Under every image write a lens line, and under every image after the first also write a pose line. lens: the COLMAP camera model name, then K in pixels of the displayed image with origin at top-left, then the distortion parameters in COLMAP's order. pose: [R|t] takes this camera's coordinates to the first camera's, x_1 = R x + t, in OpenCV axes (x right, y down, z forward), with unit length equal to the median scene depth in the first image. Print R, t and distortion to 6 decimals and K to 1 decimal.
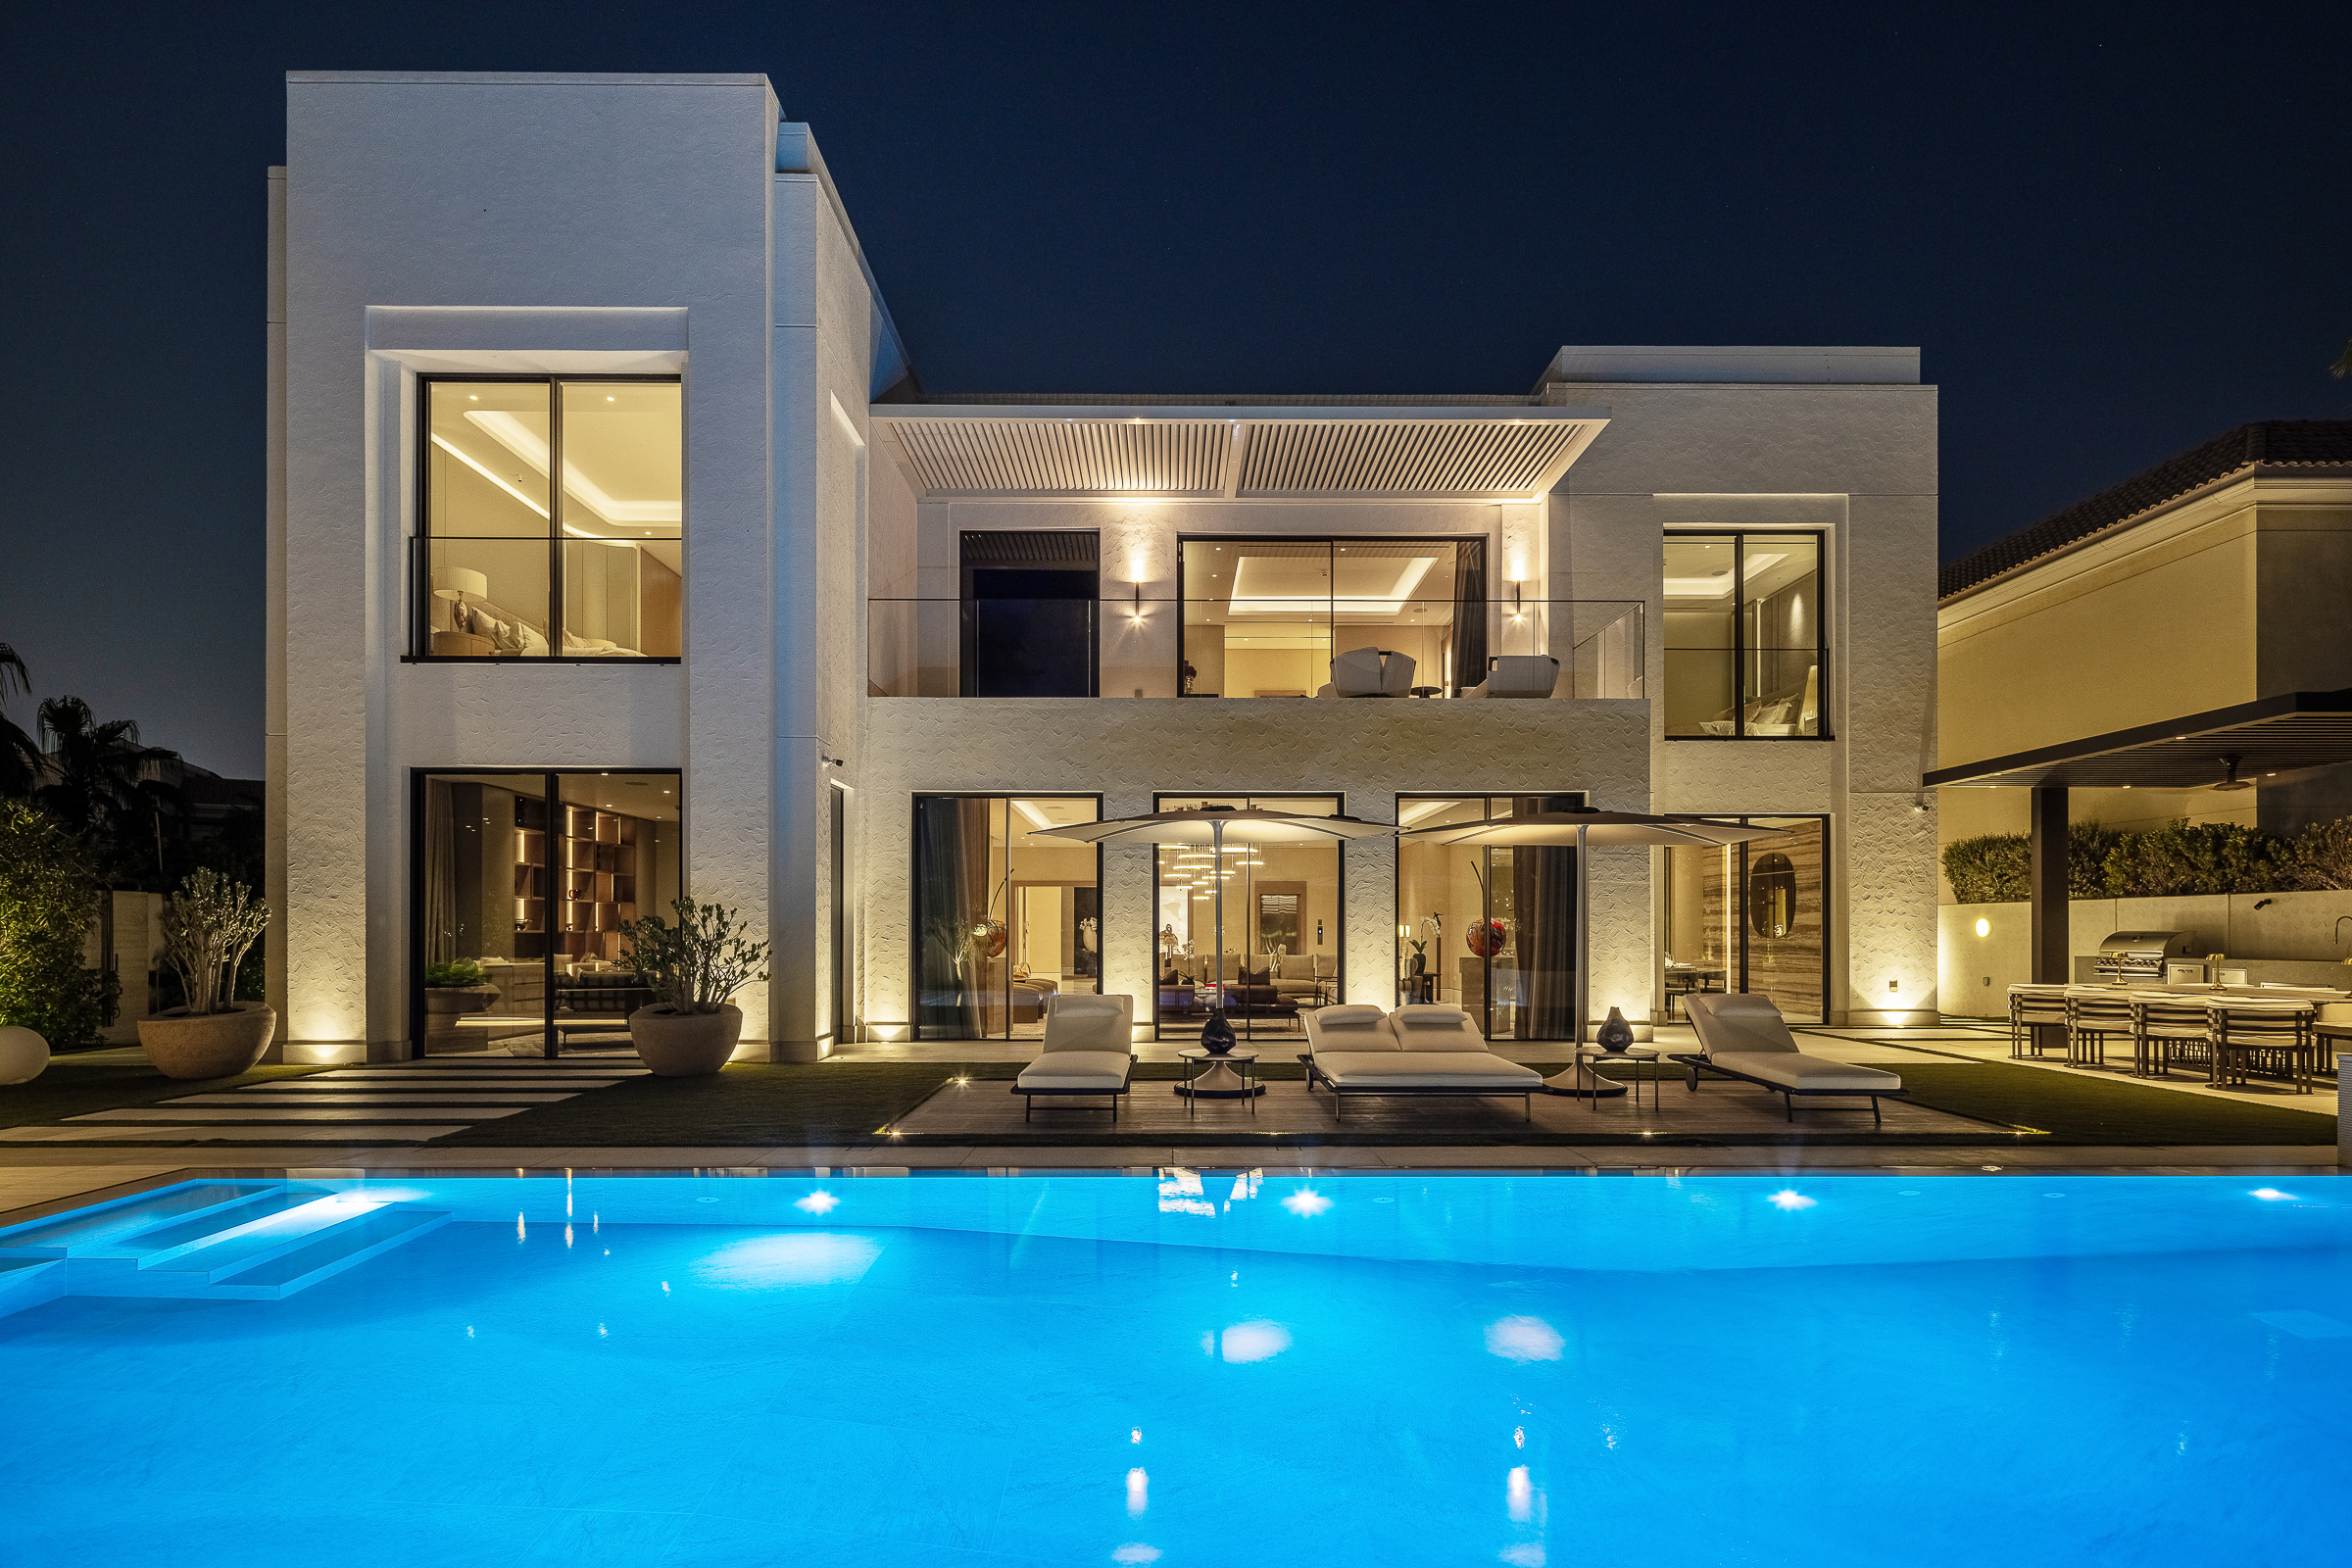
lens RADIAL K [[1157.0, 0, 1182.5], [0, 1157.0, 927.9], [0, 0, 1]] dist [-0.002399, -0.000484]
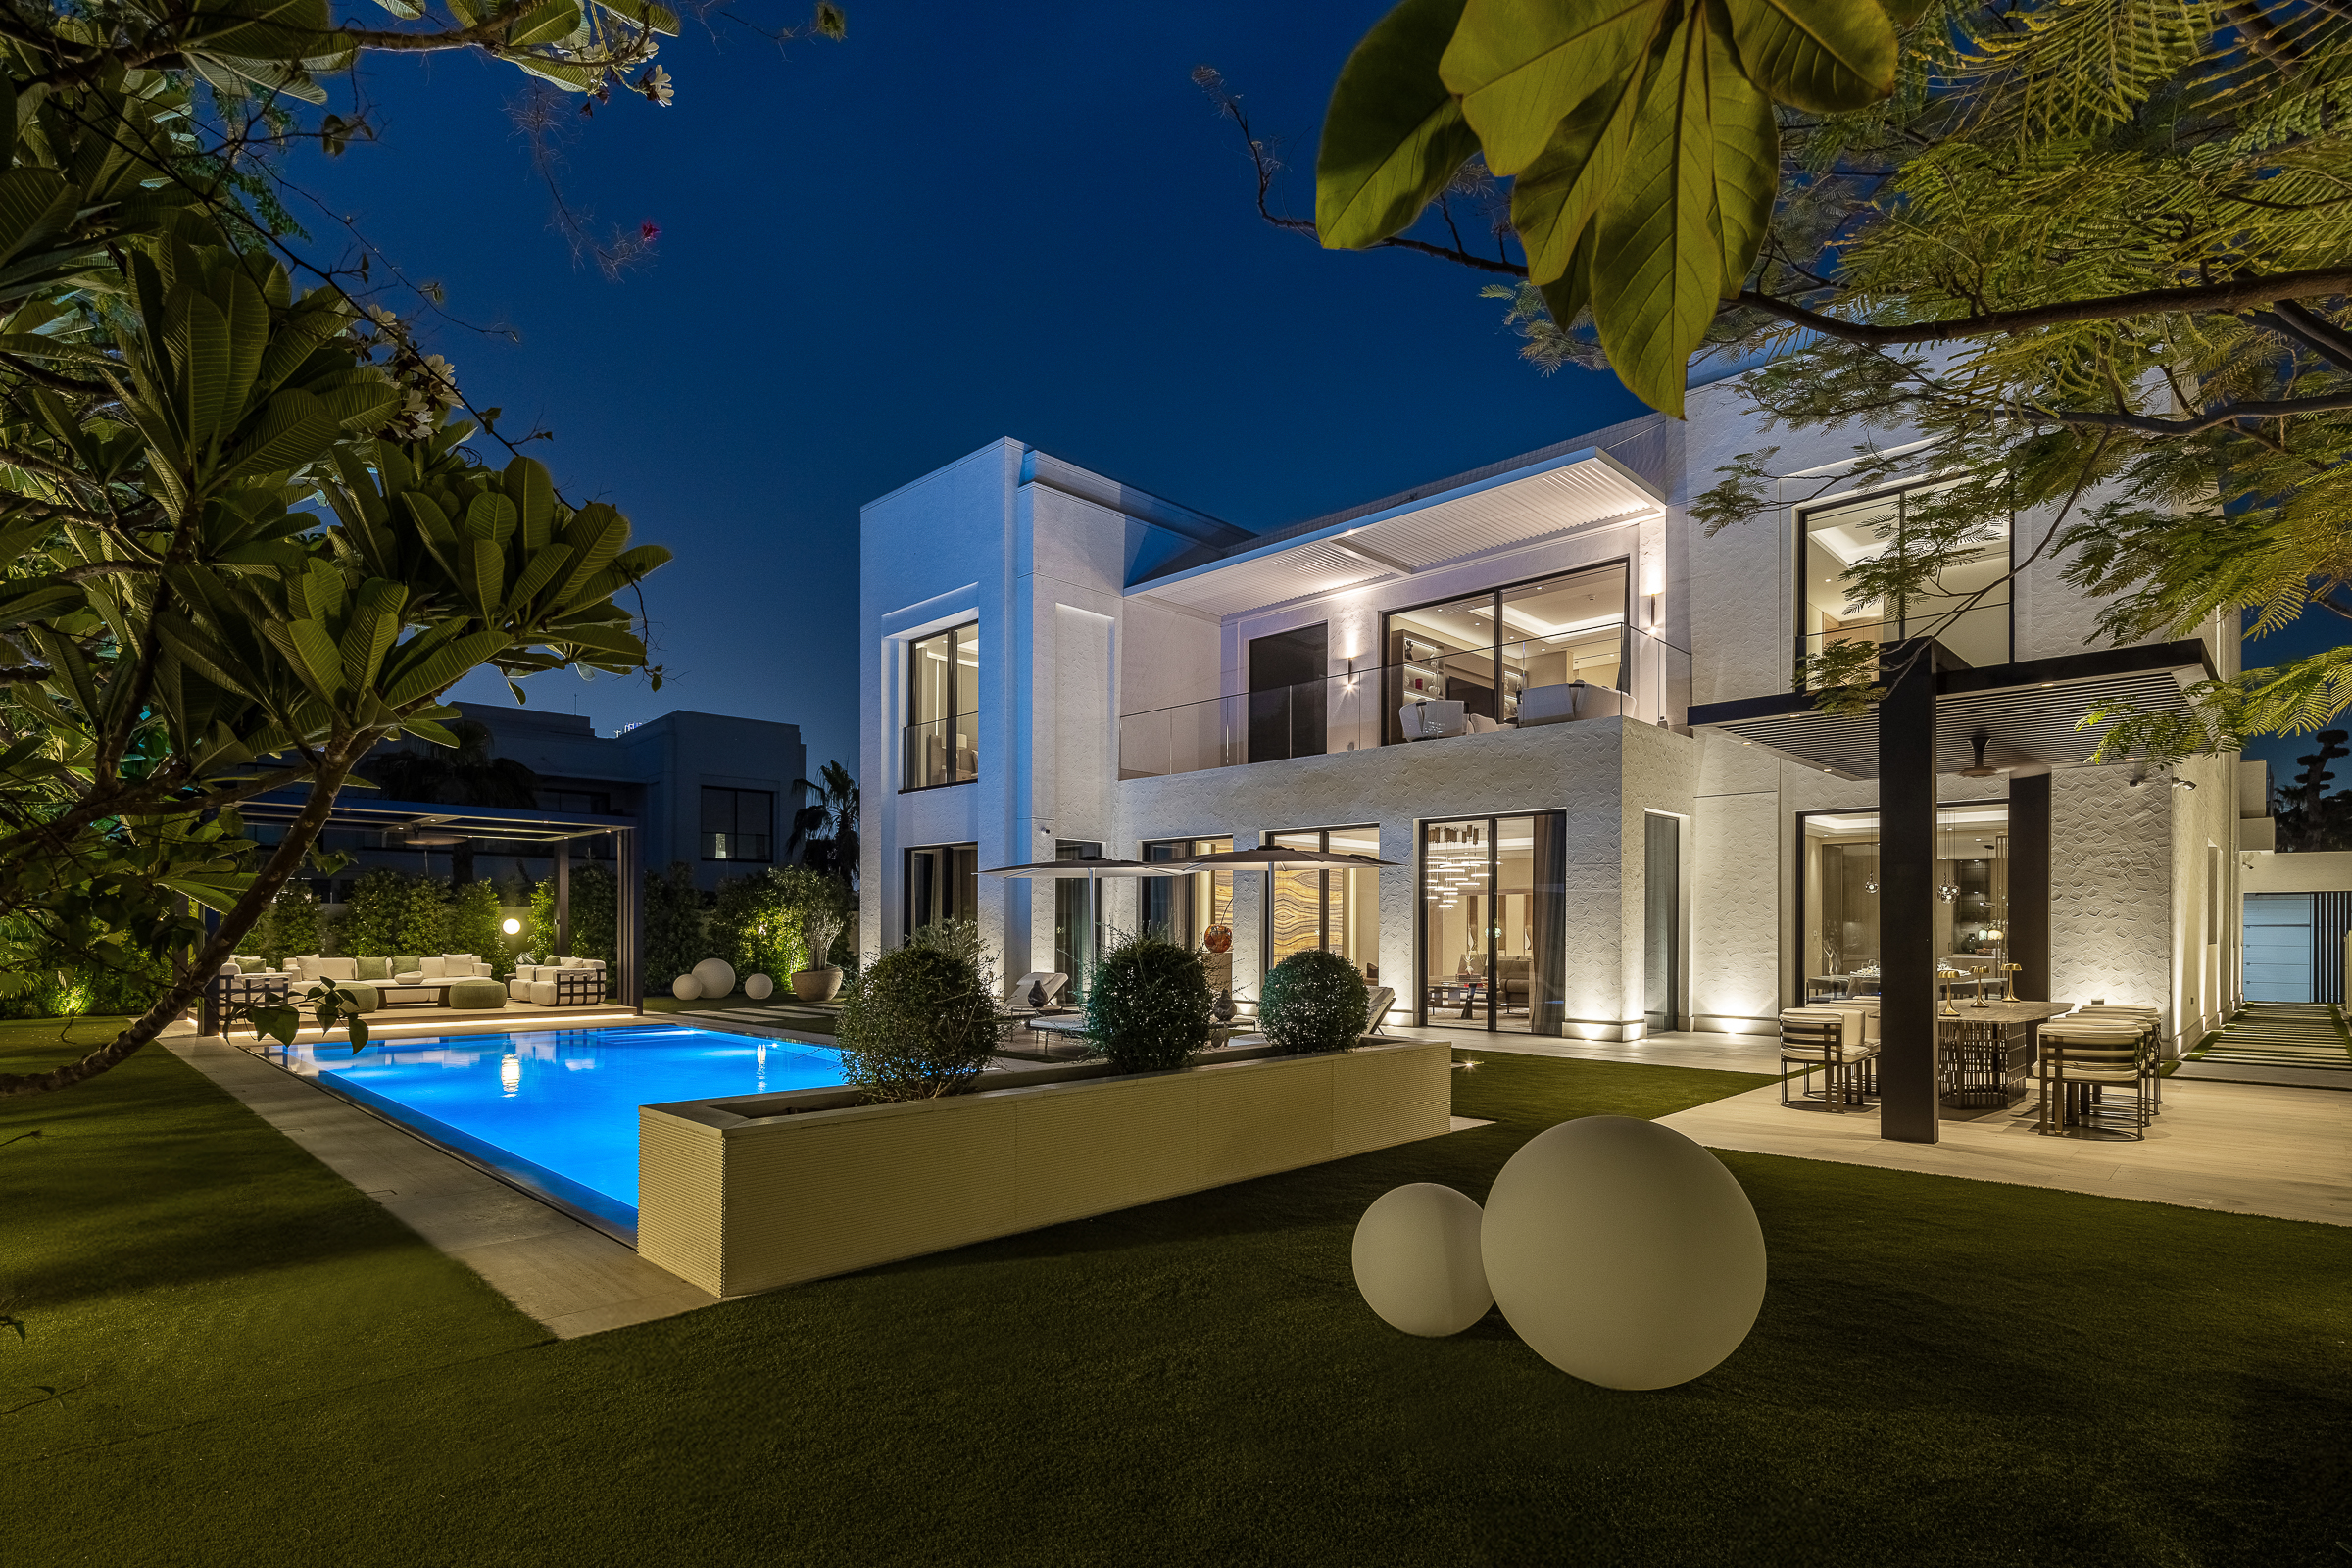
lens RADIAL K [[1157.0, 0, 1182.5], [0, 1157.0, 927.9], [0, 0, 1]] dist [-0.002399, -0.000484]
pose [[0.705731, 0.000407, -0.708480, 0.857911], [0.000192, 1.000000, 0.000766, -0.005726], [0.708480, -0.000677, 0.705731, -0.024212]]
